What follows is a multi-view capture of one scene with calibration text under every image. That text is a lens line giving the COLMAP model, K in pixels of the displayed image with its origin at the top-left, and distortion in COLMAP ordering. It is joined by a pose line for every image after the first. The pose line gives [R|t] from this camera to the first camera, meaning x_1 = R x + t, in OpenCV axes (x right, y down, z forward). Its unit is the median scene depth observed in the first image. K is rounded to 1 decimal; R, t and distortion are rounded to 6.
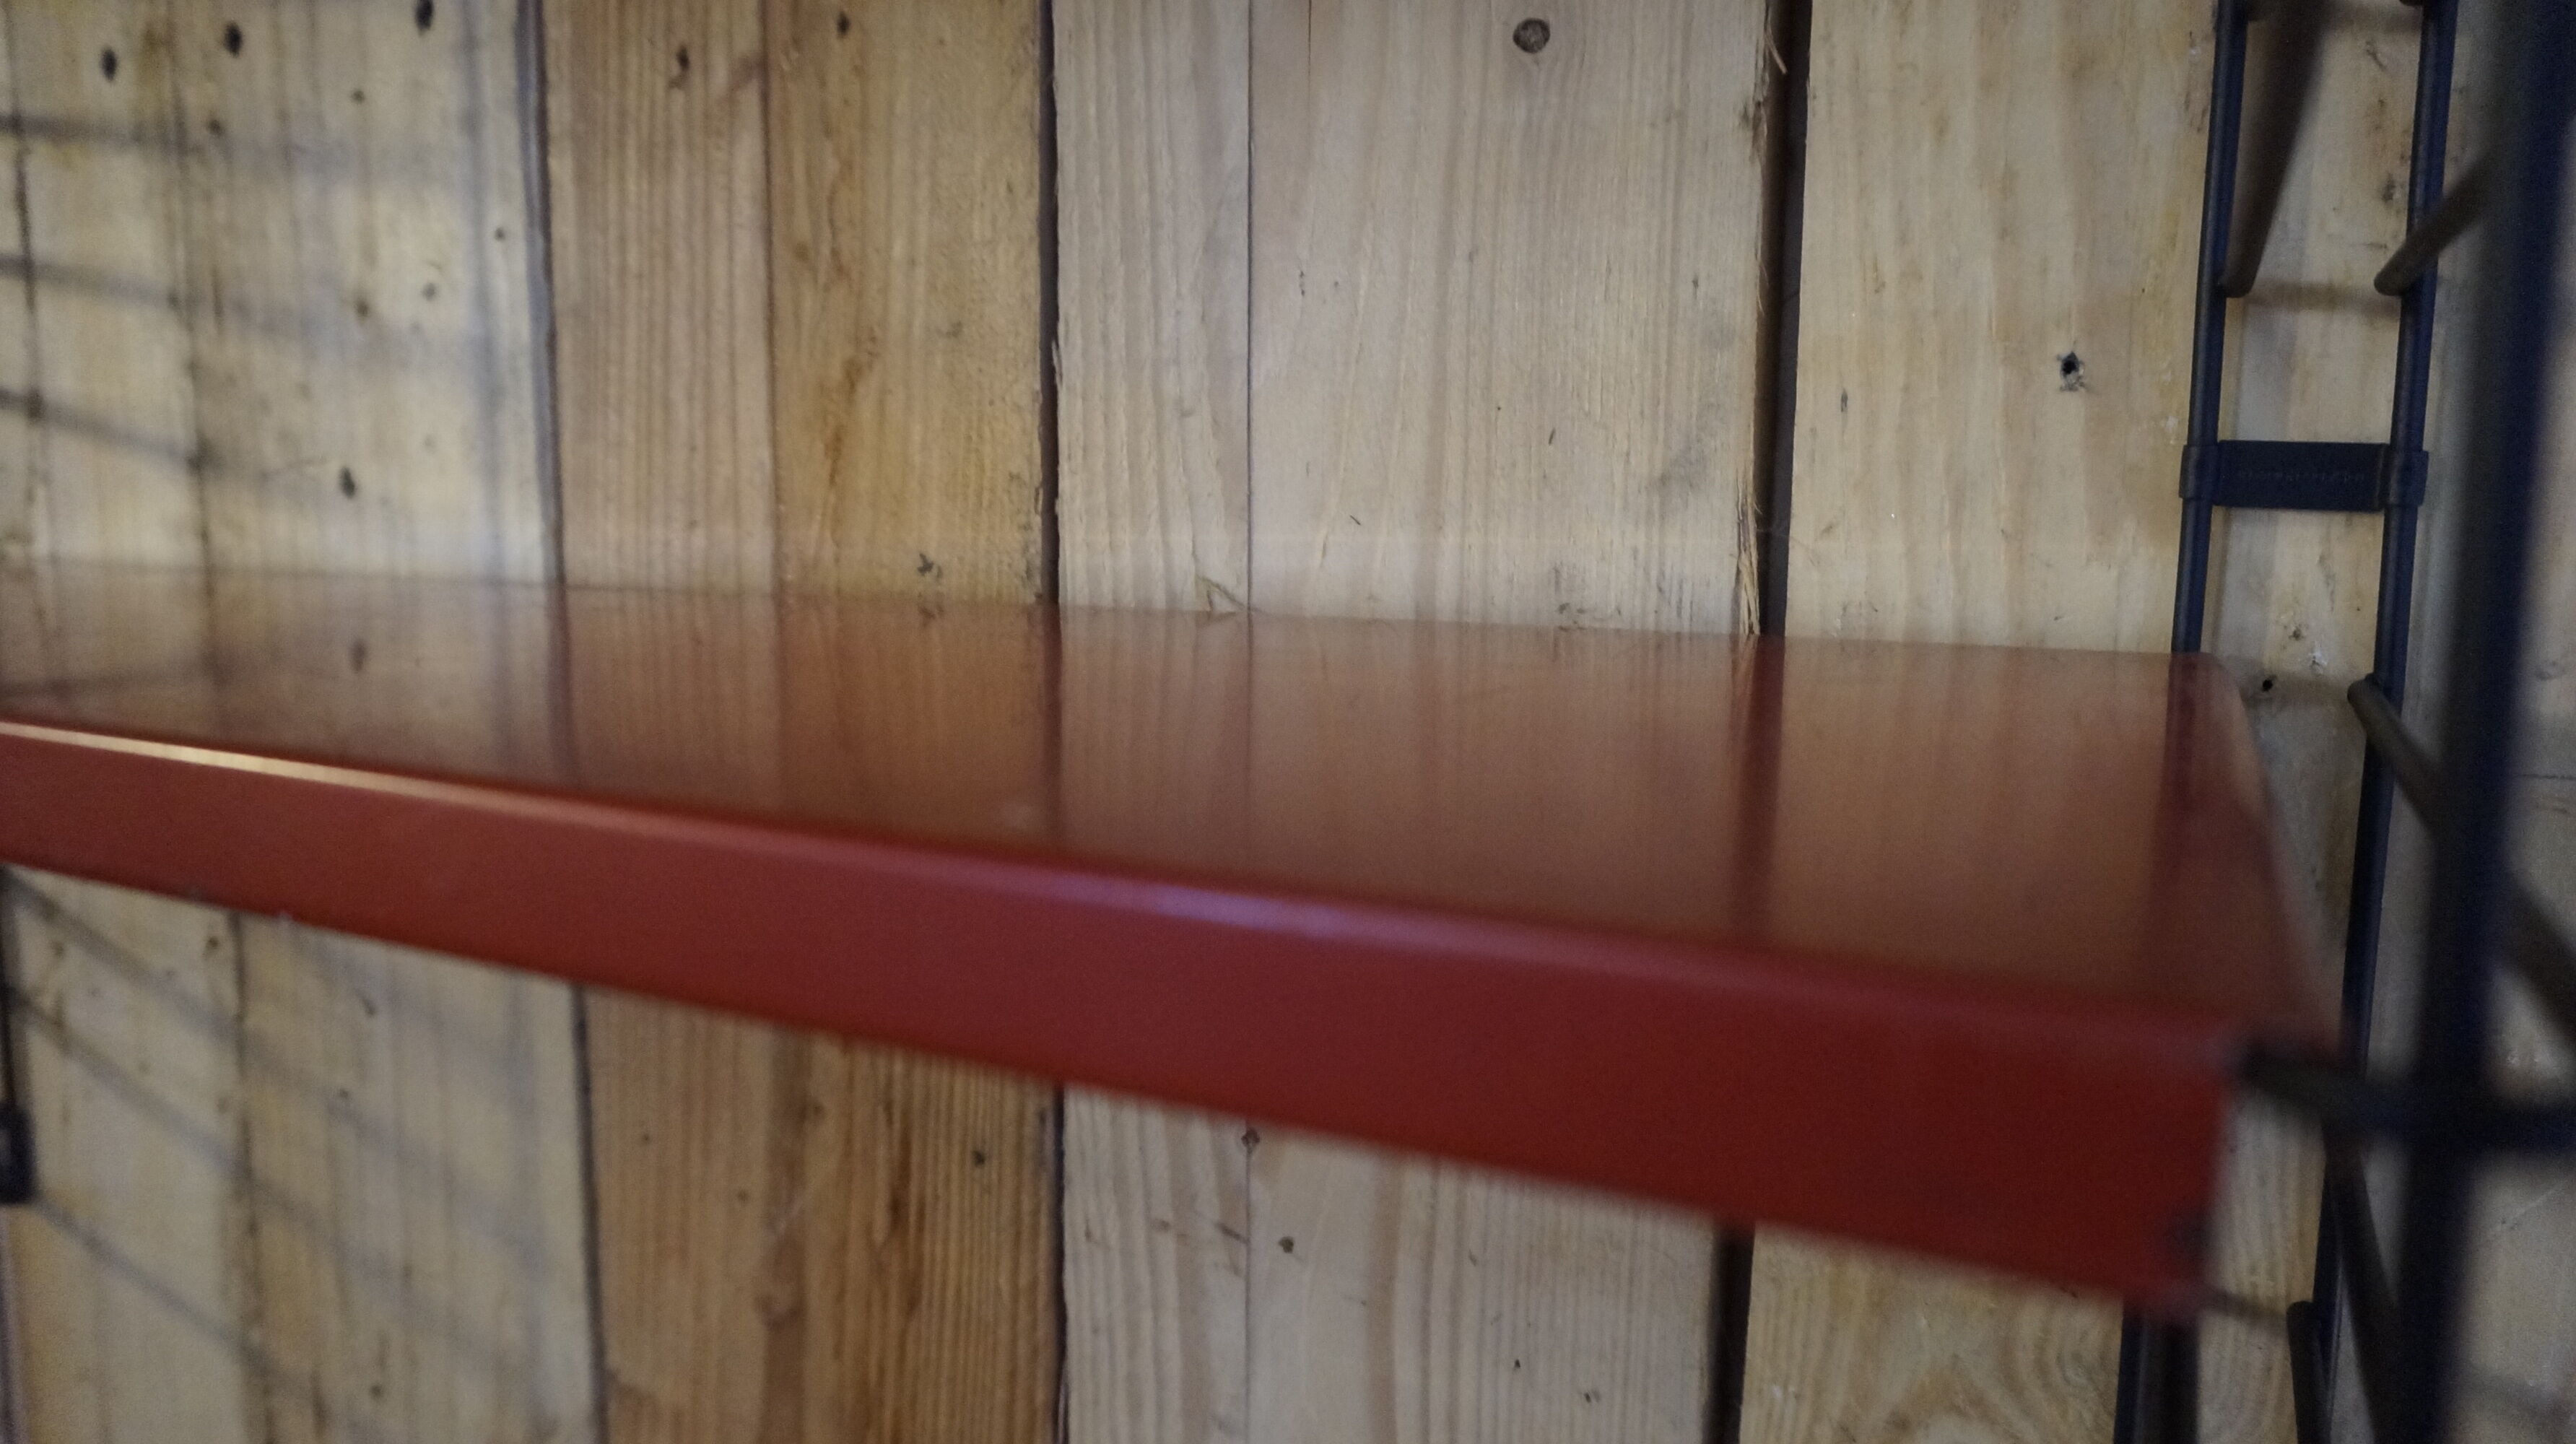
lens RADIAL K [[1731.3, 0, 1288.0], [0, 1731.3, 722.0], [0, 0, 1]] dist [-0.039877, 0.029969]
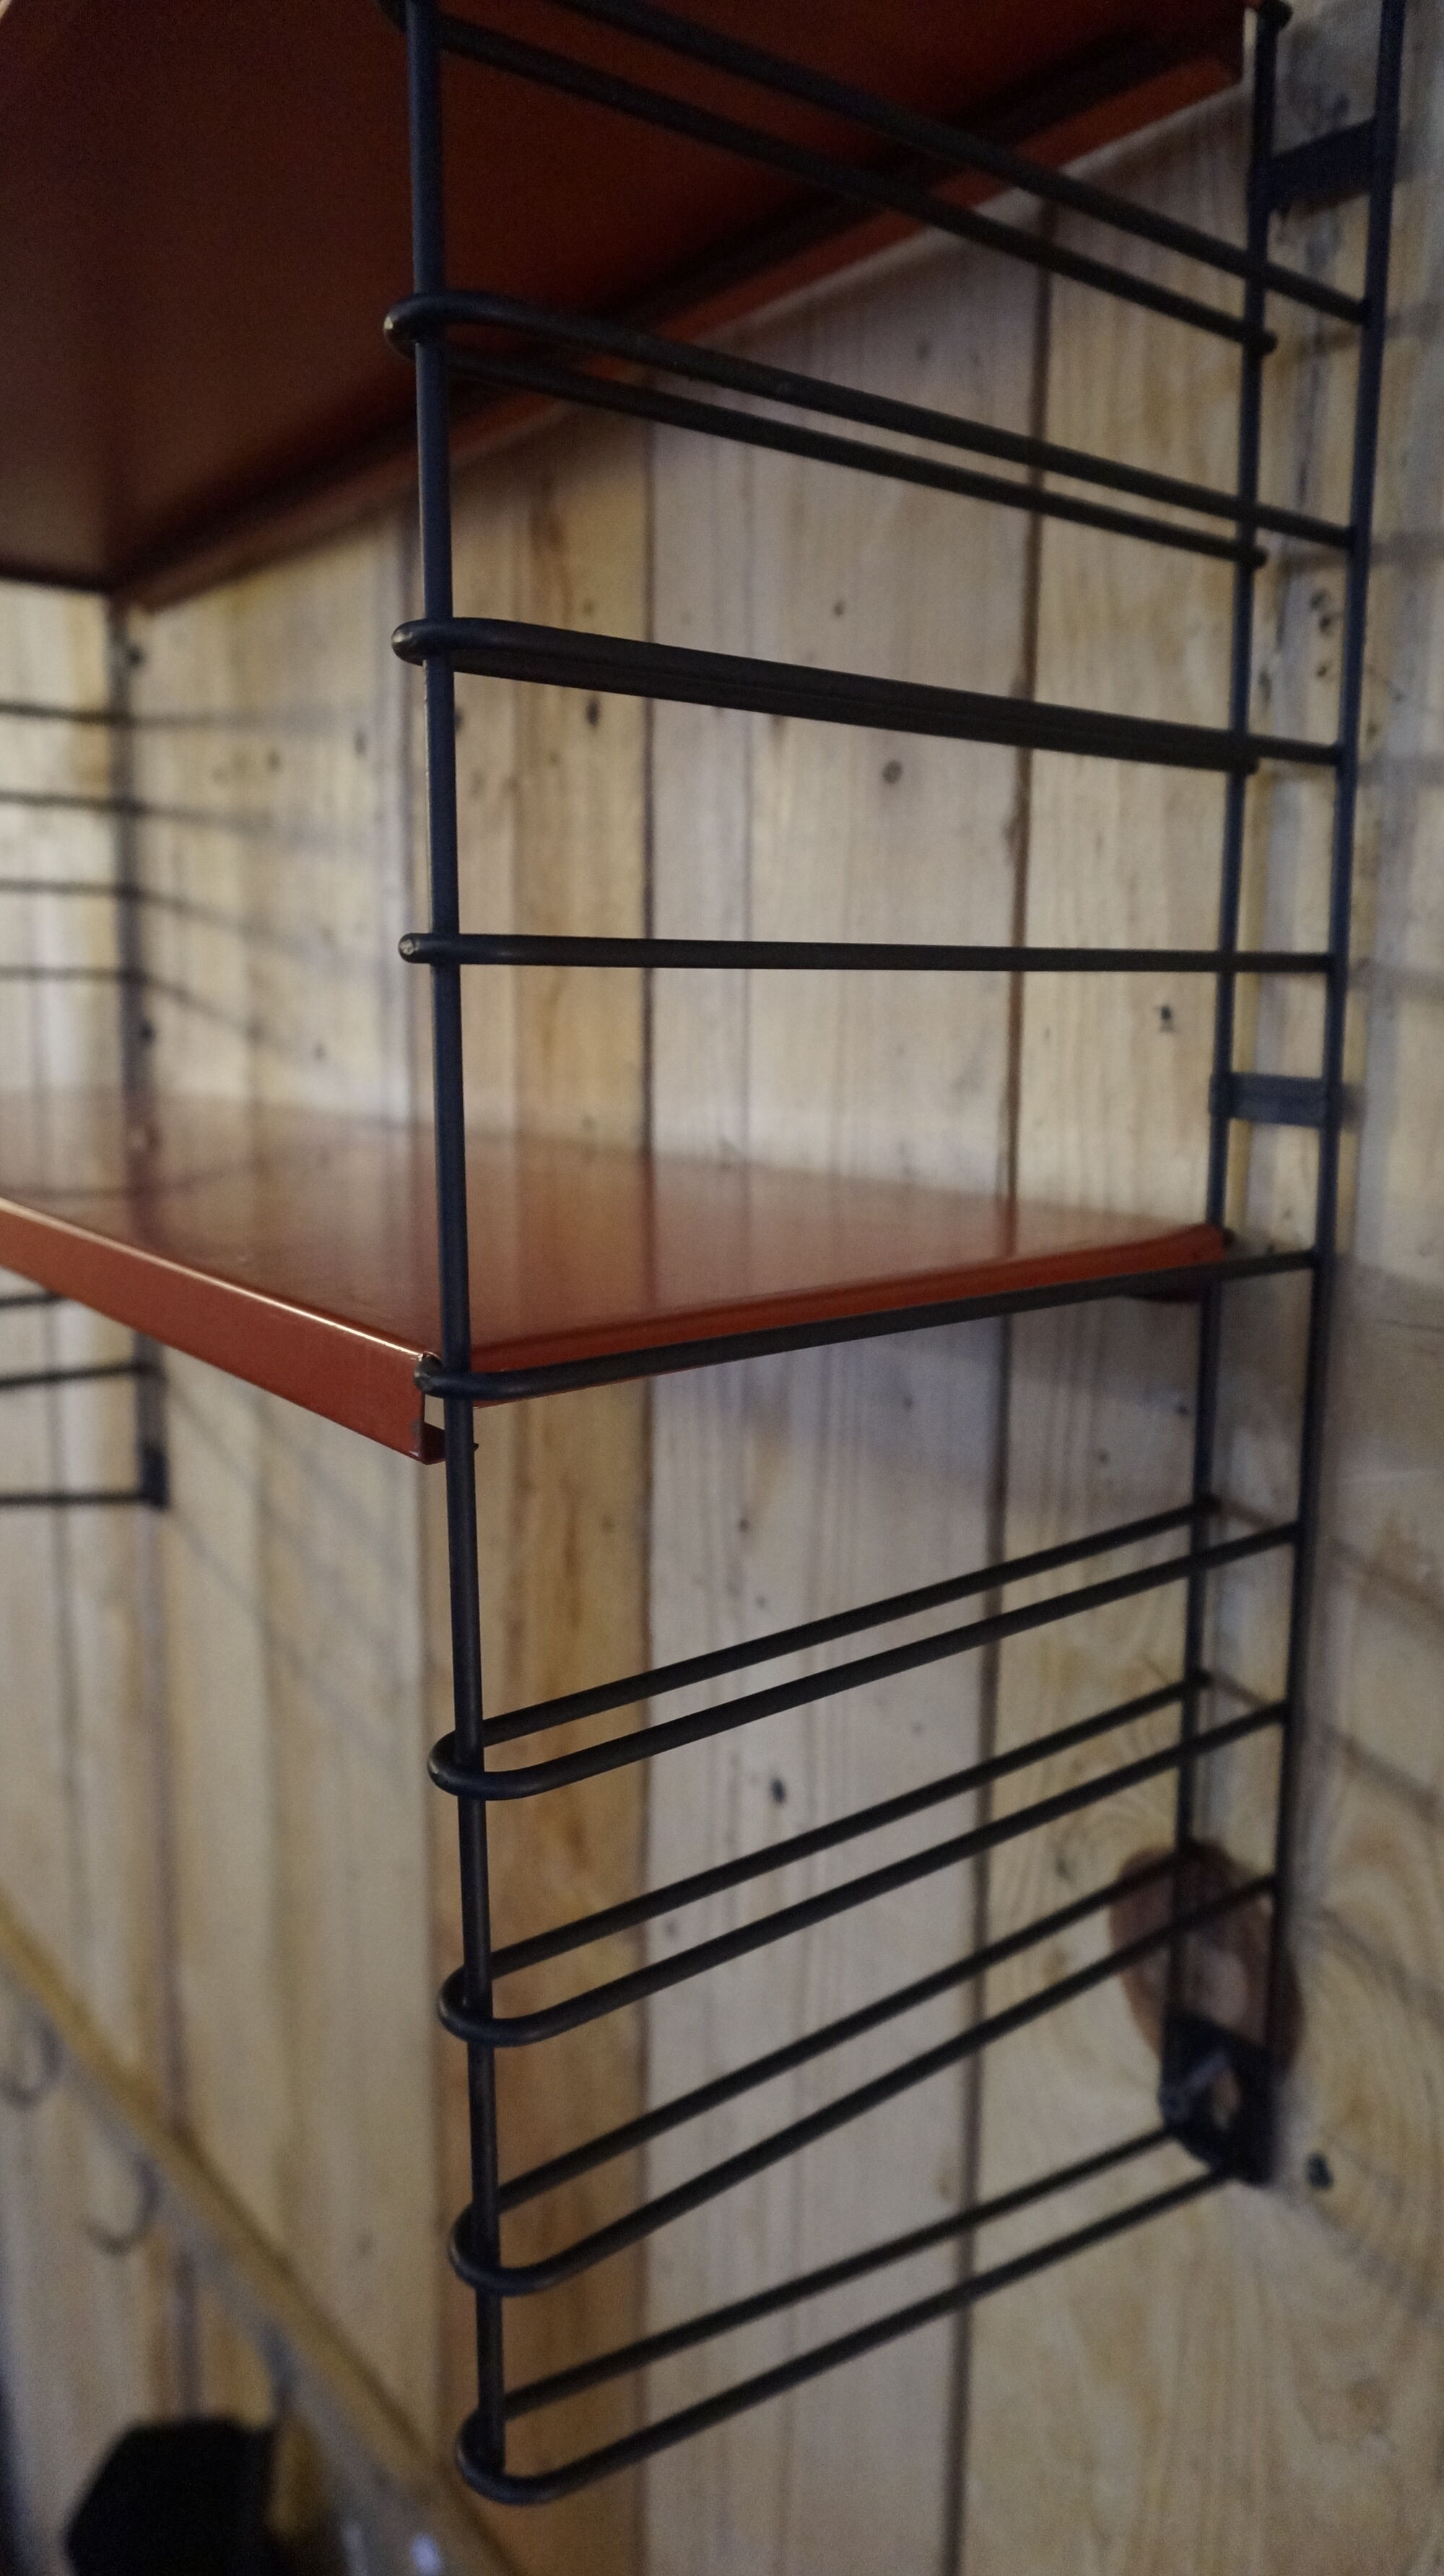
lens RADIAL K [[1731.3, 0, 722.0], [0, 1731.3, 1288.0], [0, 0, 1]] dist [-0.039877, 0.029969]
pose [[0.908952, 0.070080, -0.410968, 0.537664], [-0.059364, 0.997482, 0.038799, -0.013373], [0.412652, -0.010870, 0.910824, -0.323122]]
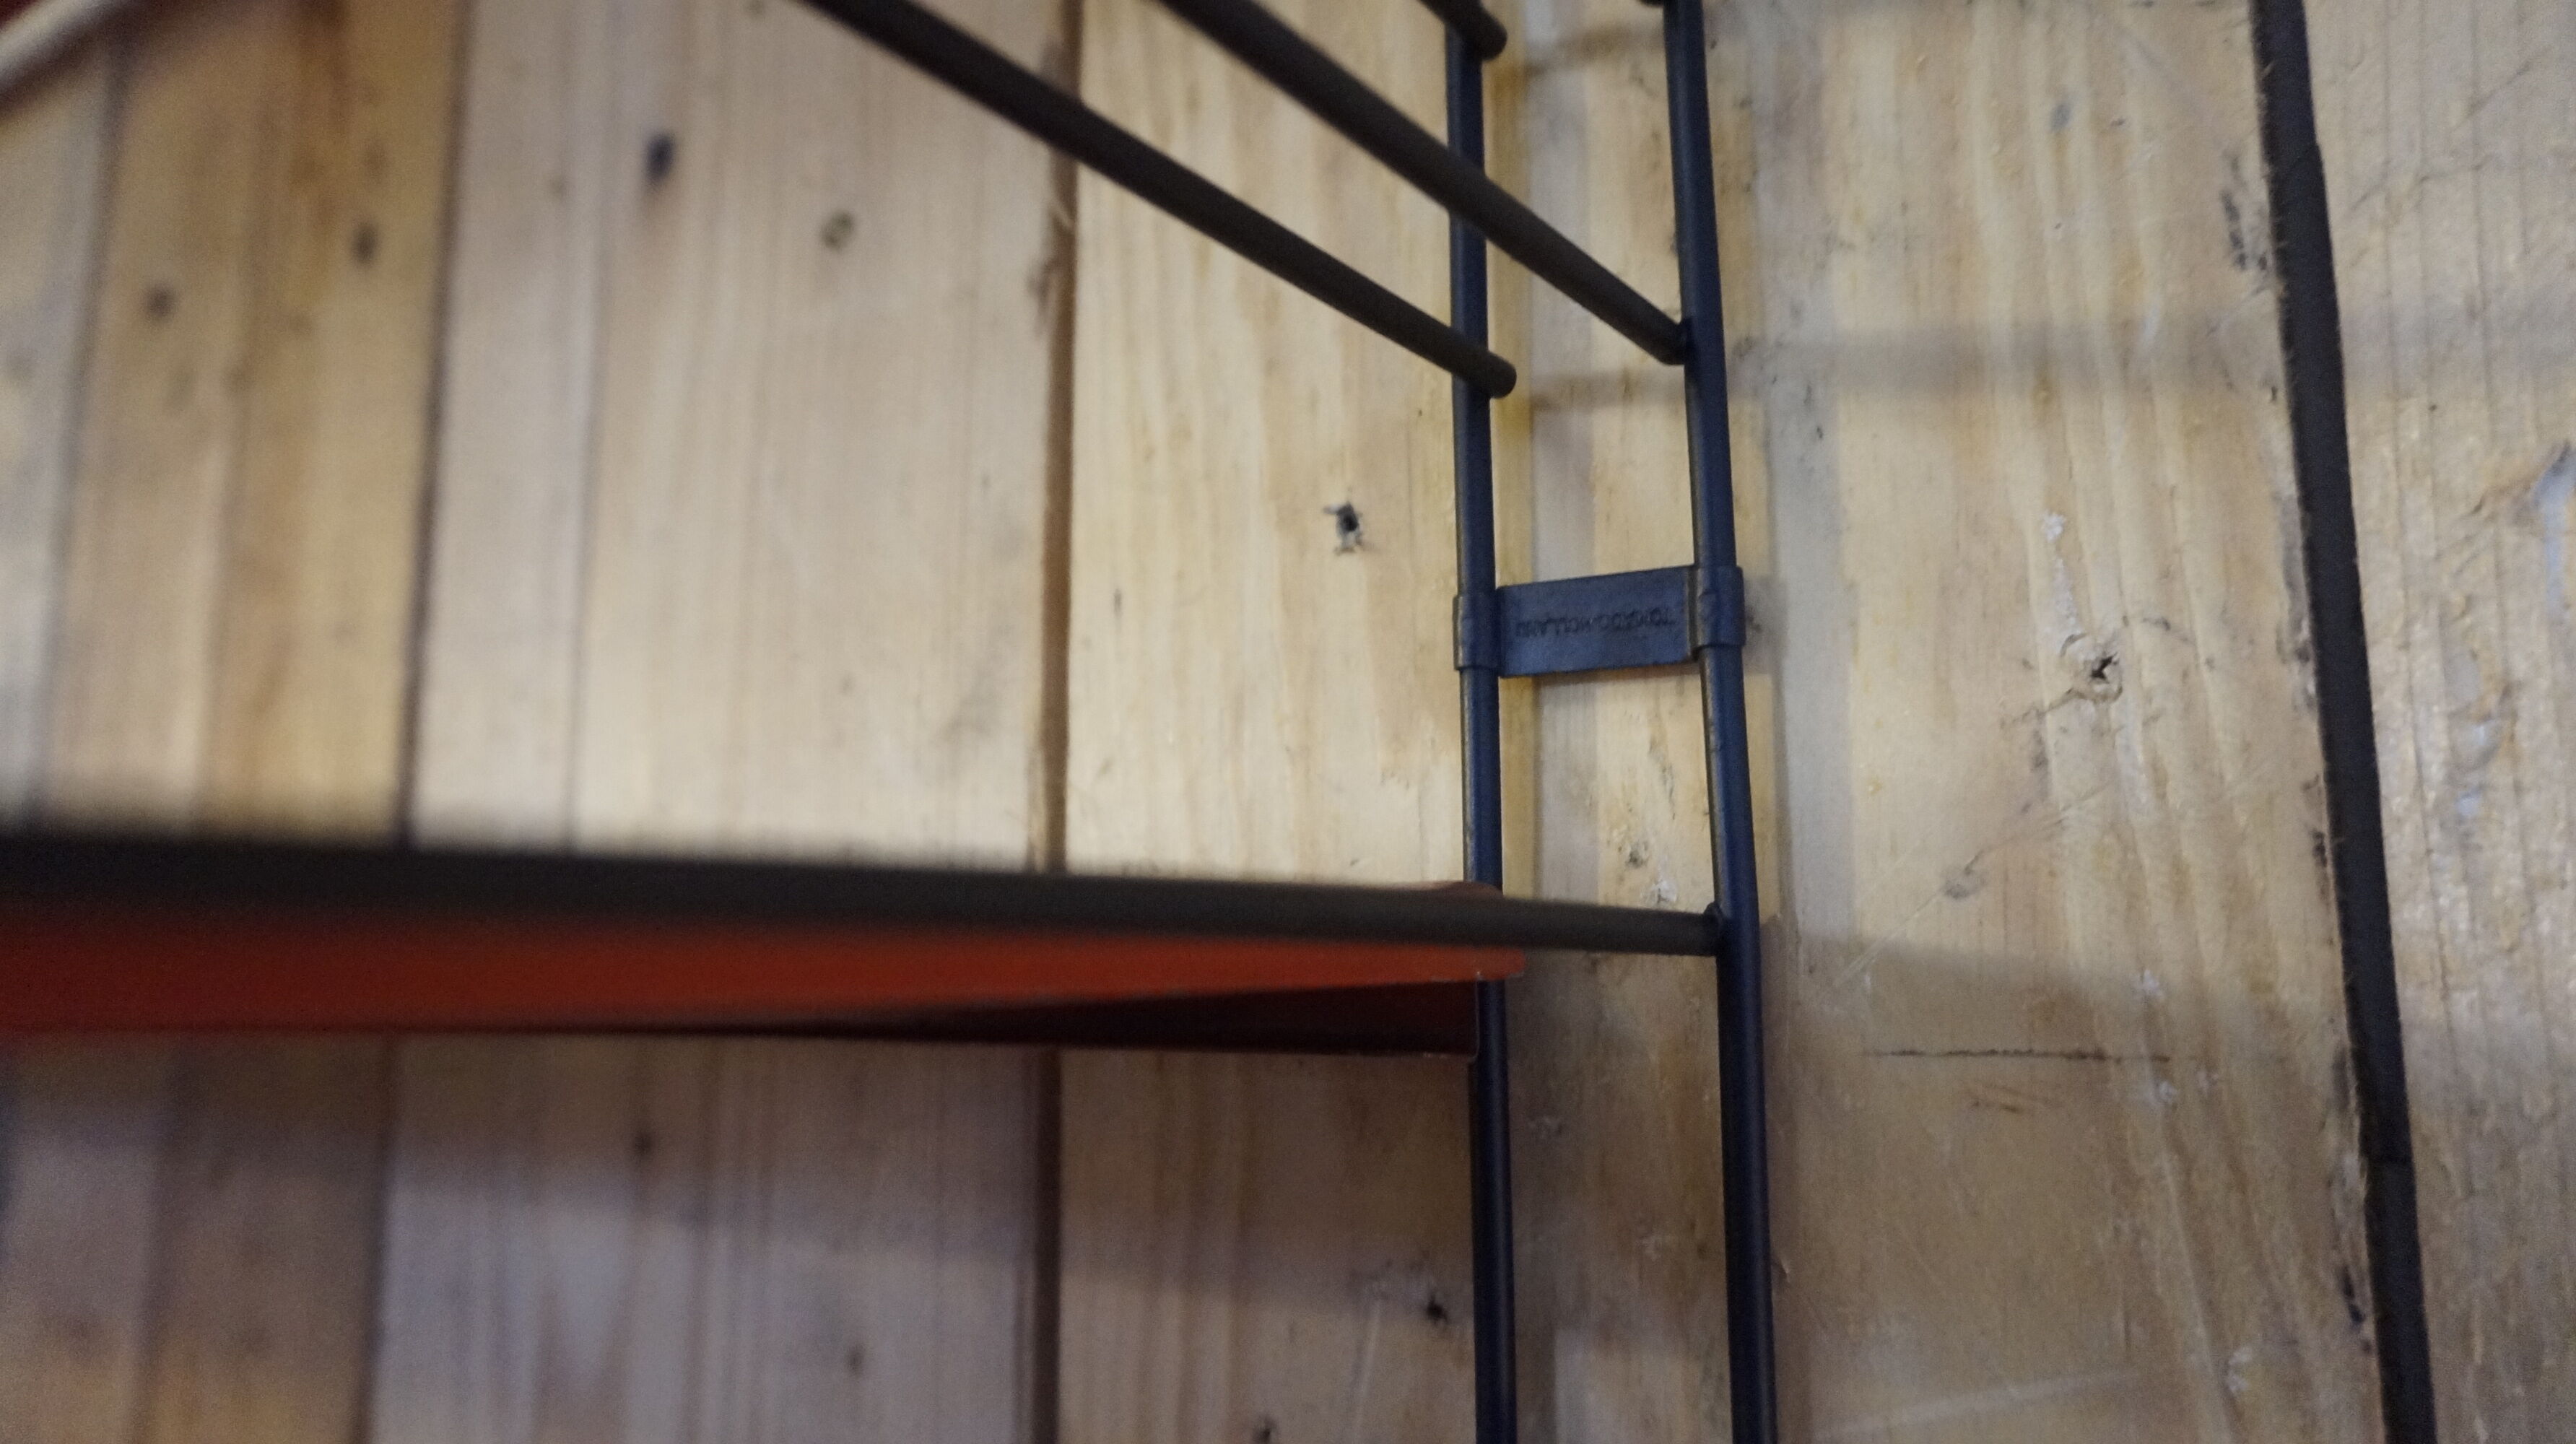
lens RADIAL K [[1731.3, 0, 1288.0], [0, 1731.3, 722.0], [0, 0, 1]] dist [-0.039877, 0.029969]
pose [[0.994016, -0.025271, -0.106276, 0.378267], [-0.006147, 0.958392, -0.285389, 0.065659], [0.109066, 0.284334, 0.952501, 0.233999]]
